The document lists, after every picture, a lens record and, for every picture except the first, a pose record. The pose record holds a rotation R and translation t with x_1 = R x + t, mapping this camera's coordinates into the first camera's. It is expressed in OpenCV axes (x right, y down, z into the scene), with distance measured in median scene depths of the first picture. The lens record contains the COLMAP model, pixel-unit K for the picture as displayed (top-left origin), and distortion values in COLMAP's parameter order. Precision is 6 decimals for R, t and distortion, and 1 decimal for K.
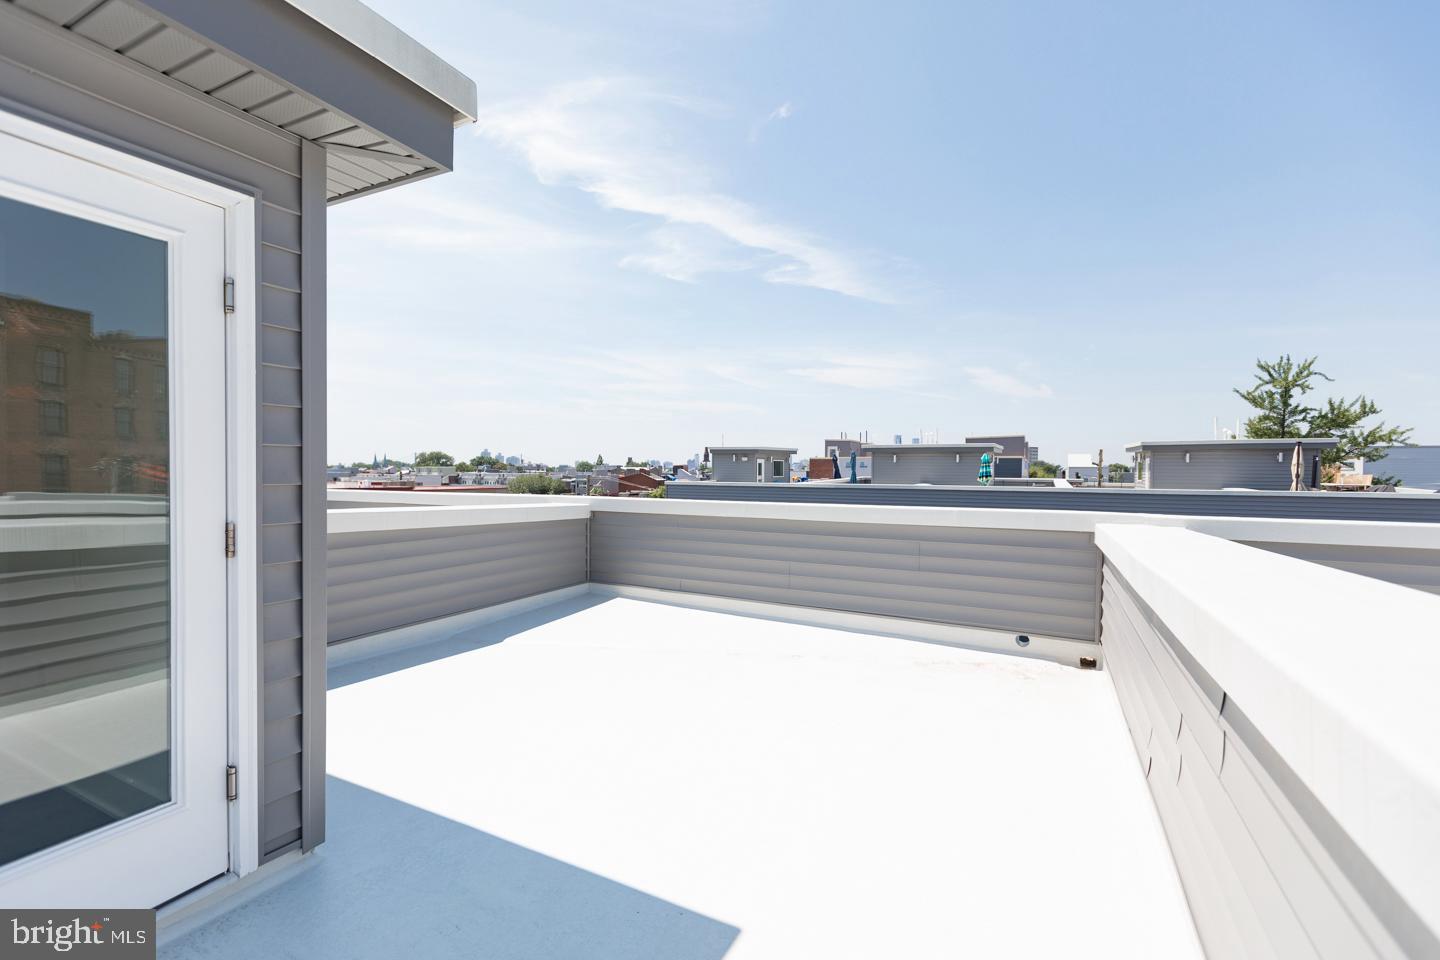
lens RADIAL K [[646.6, 0, 714.1], [0, 646.6, 479.5], [0, 0, 1]] dist [0.001499, -0.000036]
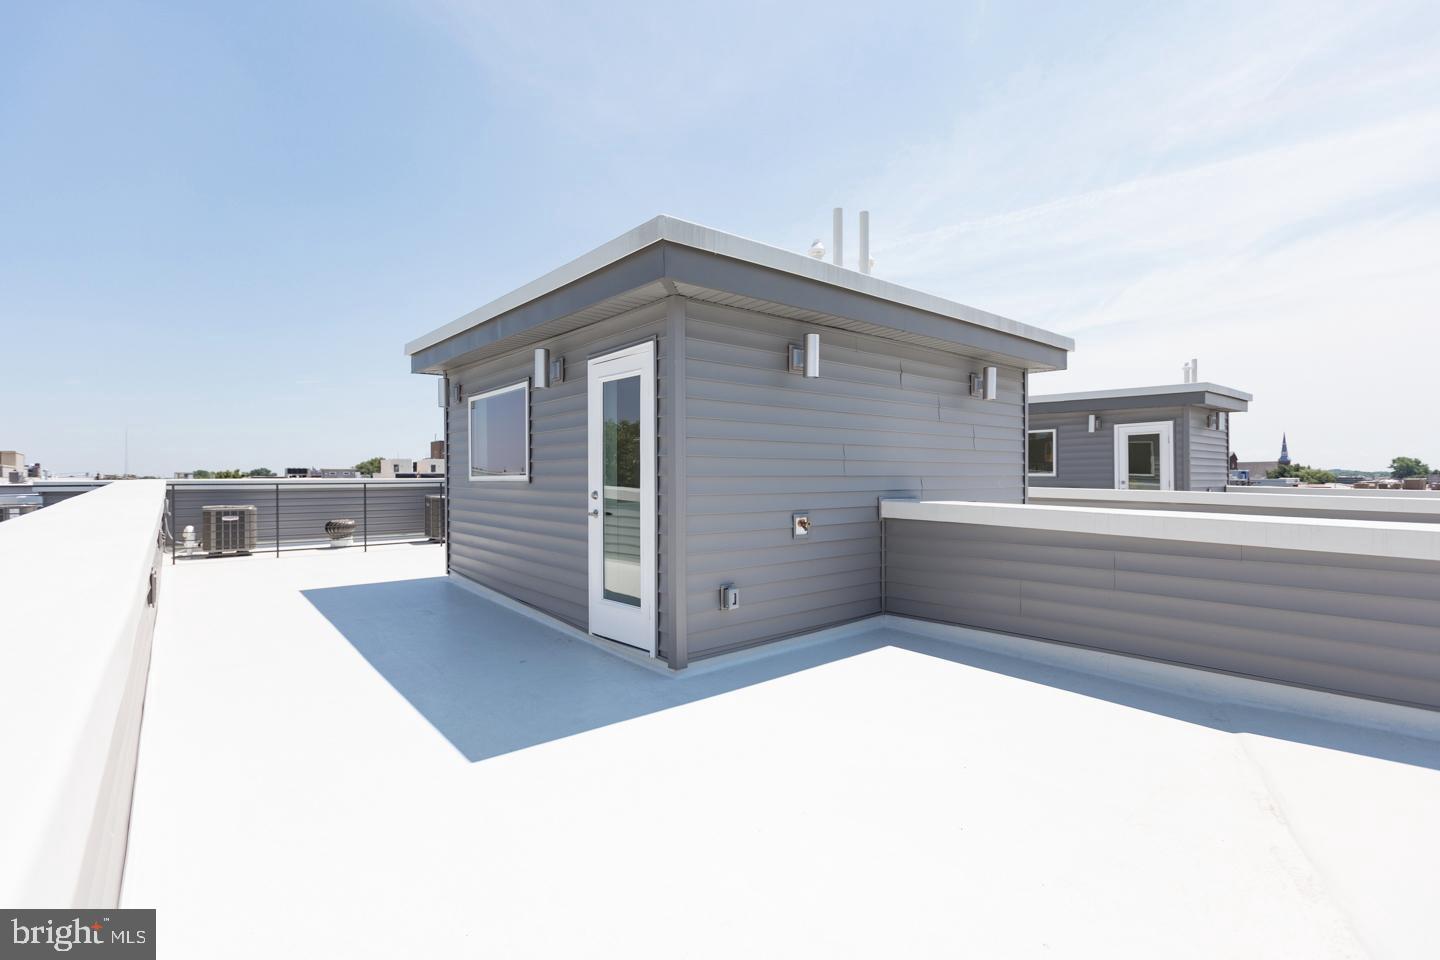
lens RADIAL K [[646.6, 0, 714.1], [0, 646.6, 479.5], [0, 0, 1]] dist [0.001499, -0.000036]
pose [[-0.401282, -0.006810, -0.915929, 0.505066], [-0.002096, 0.999977, -0.006517, 0.012263], [0.915952, -0.000695, -0.401287, 0.886055]]
